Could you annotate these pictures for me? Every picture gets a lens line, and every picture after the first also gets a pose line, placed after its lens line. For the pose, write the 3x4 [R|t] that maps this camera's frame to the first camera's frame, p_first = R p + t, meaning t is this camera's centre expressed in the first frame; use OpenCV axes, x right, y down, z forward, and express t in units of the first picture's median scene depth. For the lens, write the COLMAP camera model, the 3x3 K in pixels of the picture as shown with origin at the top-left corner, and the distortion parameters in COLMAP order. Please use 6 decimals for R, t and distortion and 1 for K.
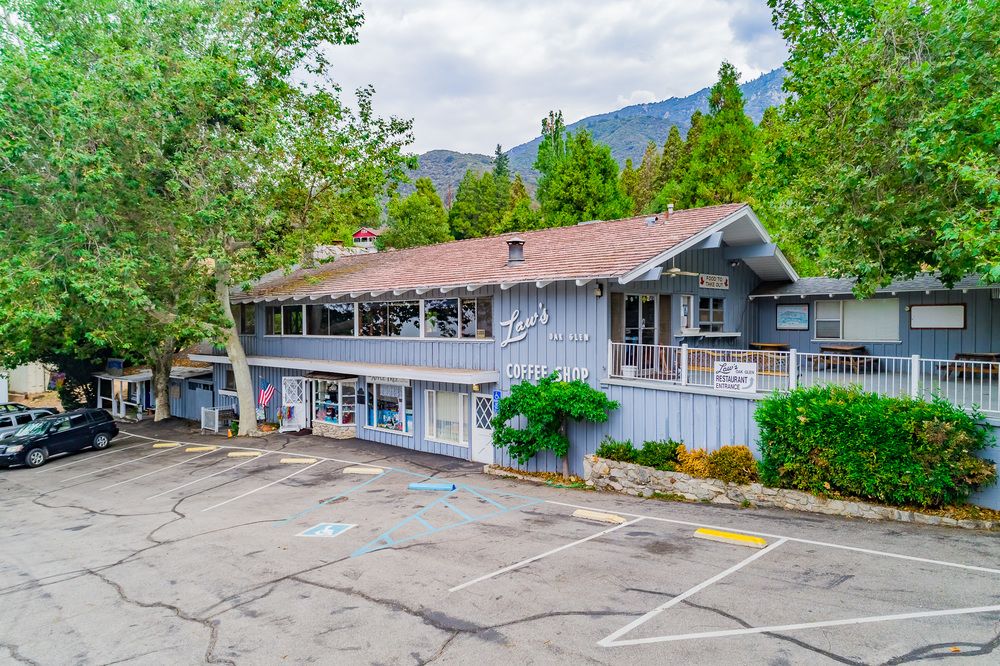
lens RADIAL K [[672.6, 0, 499.0], [0, 672.6, 327.4], [0, 0, 1]] dist [0.030610, 0.005948]
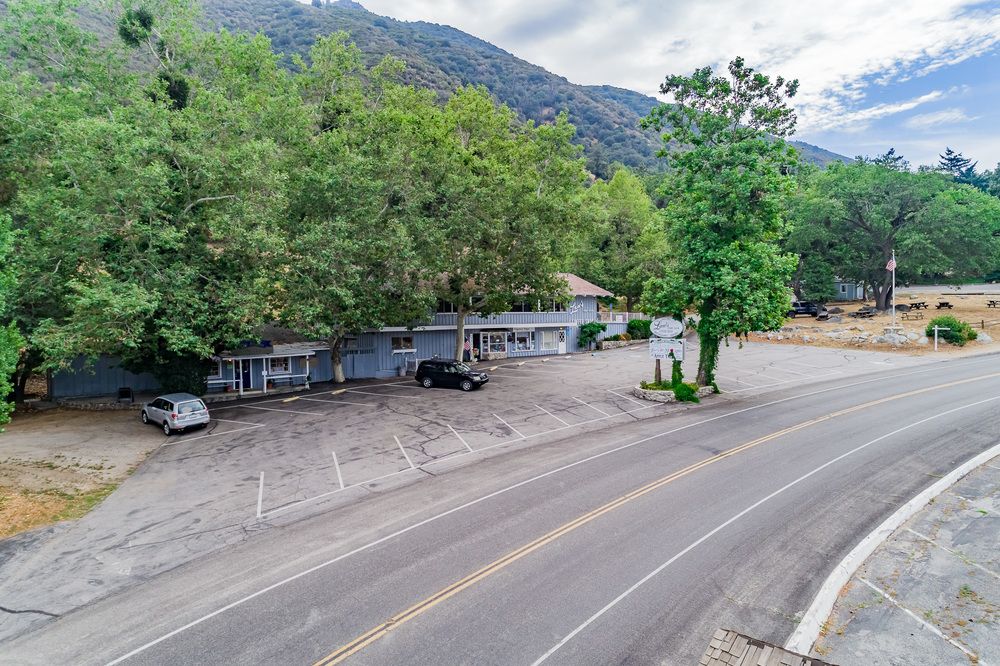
lens RADIAL K [[672.6, 0, 497.7], [0, 672.6, 331.1], [0, 0, 1]] dist [0.030610, 0.005948]
pose [[0.094768, -0.019642, 0.995306, -2.983064], [0.018828, 0.999662, 0.017935, 0.042067], [-0.995321, 0.017040, 0.095106, 0.988239]]
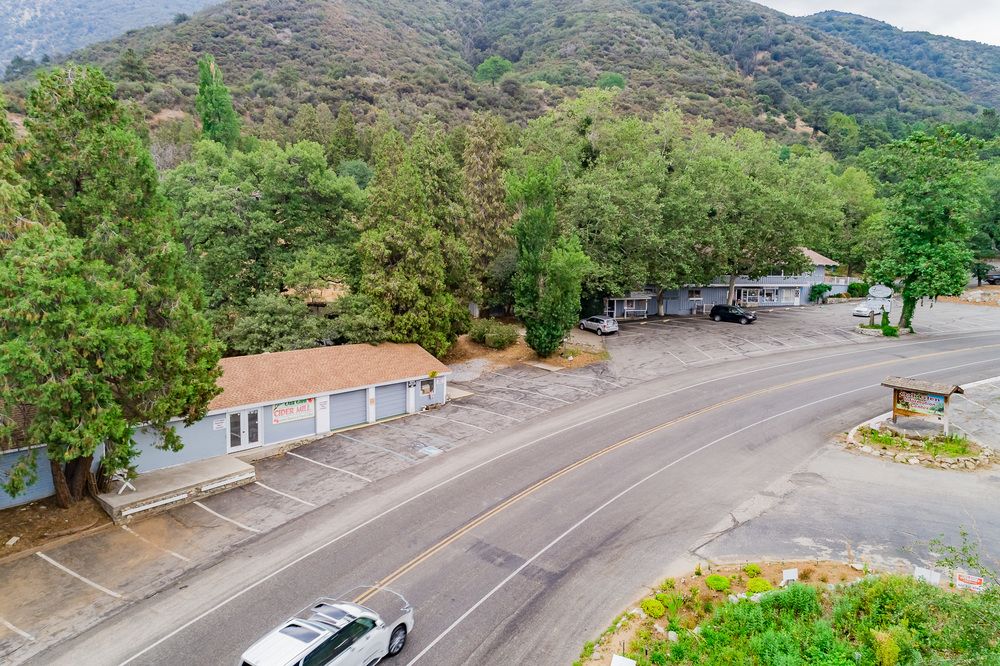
lens RADIAL K [[672.6, 0, 495.6], [0, 672.6, 331.8], [0, 0, 1]] dist [0.030610, 0.005948]
pose [[0.357280, -0.085645, 0.930062, -4.660888], [-0.011527, 0.995307, 0.096081, -0.021208], [-0.933926, -0.045049, 0.354616, 1.239756]]
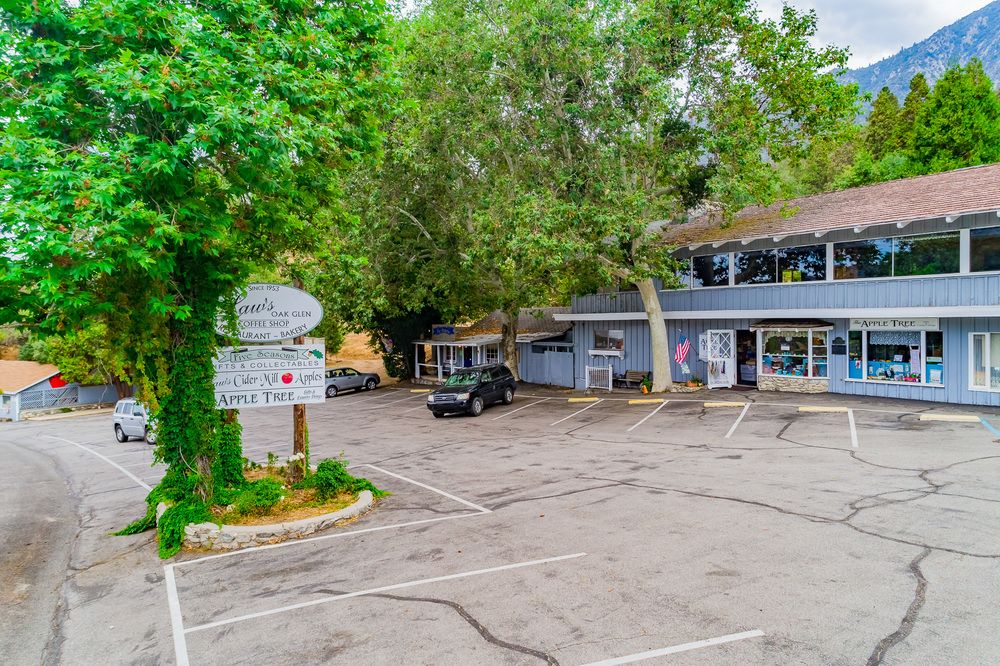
lens RADIAL K [[672.6, 0, 496.3], [0, 672.6, 325.5], [0, 0, 1]] dist [0.030610, 0.005948]
pose [[0.987055, -0.000002, -0.160385, -0.615810], [-0.000089, 1.000000, -0.000559, 0.090205], [0.160385, 0.000566, 0.987054, 0.034544]]
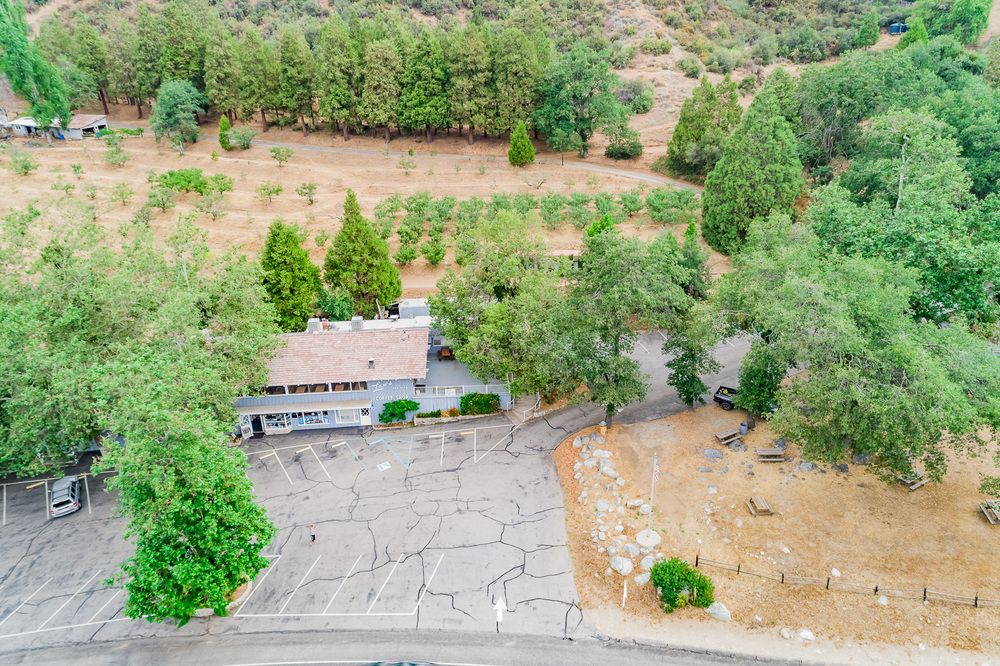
lens RADIAL K [[672.6, 0, 502.4], [0, 672.6, 334.7], [0, 0, 1]] dist [0.030610, 0.005948]
pose [[0.653472, -0.317400, 0.687191, -1.588562], [0.021449, 0.915241, 0.402335, -1.392979], [-0.756647, -0.248175, 0.604893, -1.222861]]
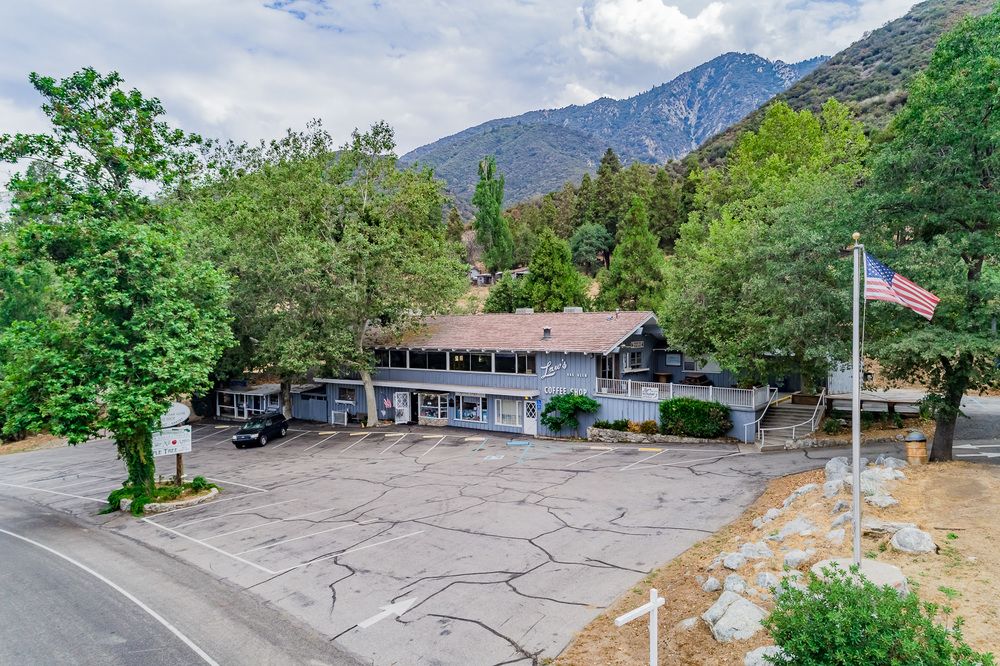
lens RADIAL K [[672.6, 0, 499.3], [0, 672.6, 334.3], [0, 0, 1]] dist [0.030610, 0.005948]
pose [[0.989489, -0.004444, 0.144537, -0.409610], [0.002845, 0.999933, 0.011263, -0.127004], [-0.144577, -0.010733, 0.989435, -1.009648]]
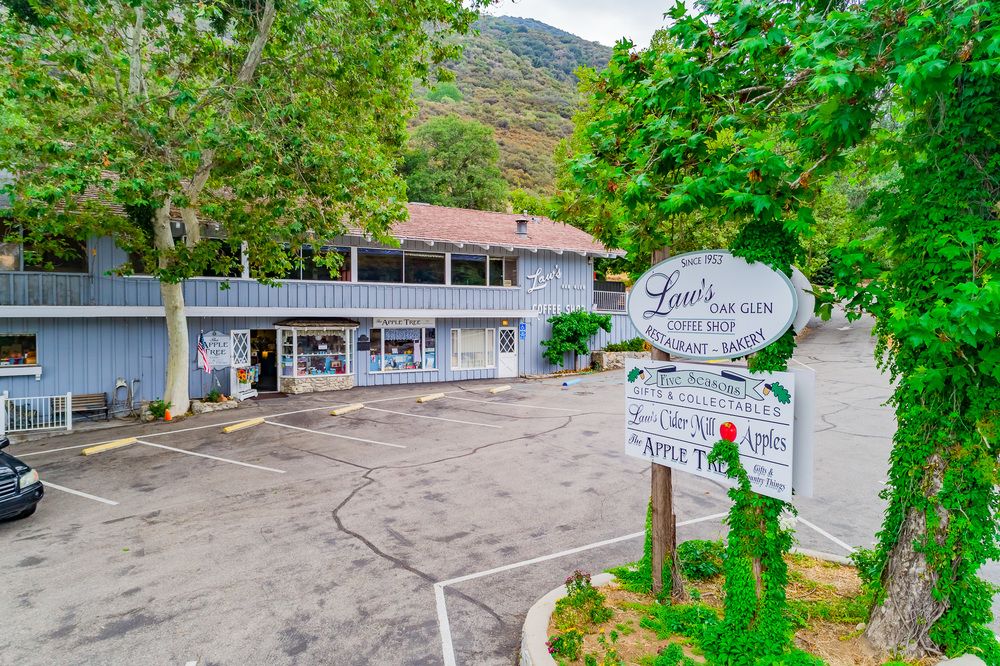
lens RADIAL K [[672.6, 0, 499.4], [0, 672.6, 331.9], [0, 0, 1]] dist [0.030610, 0.005948]
pose [[0.215298, -0.016795, 0.976404, -1.352619], [0.003328, 0.999859, 0.016465, 0.084793], [-0.976543, -0.000295, 0.215324, 0.712348]]
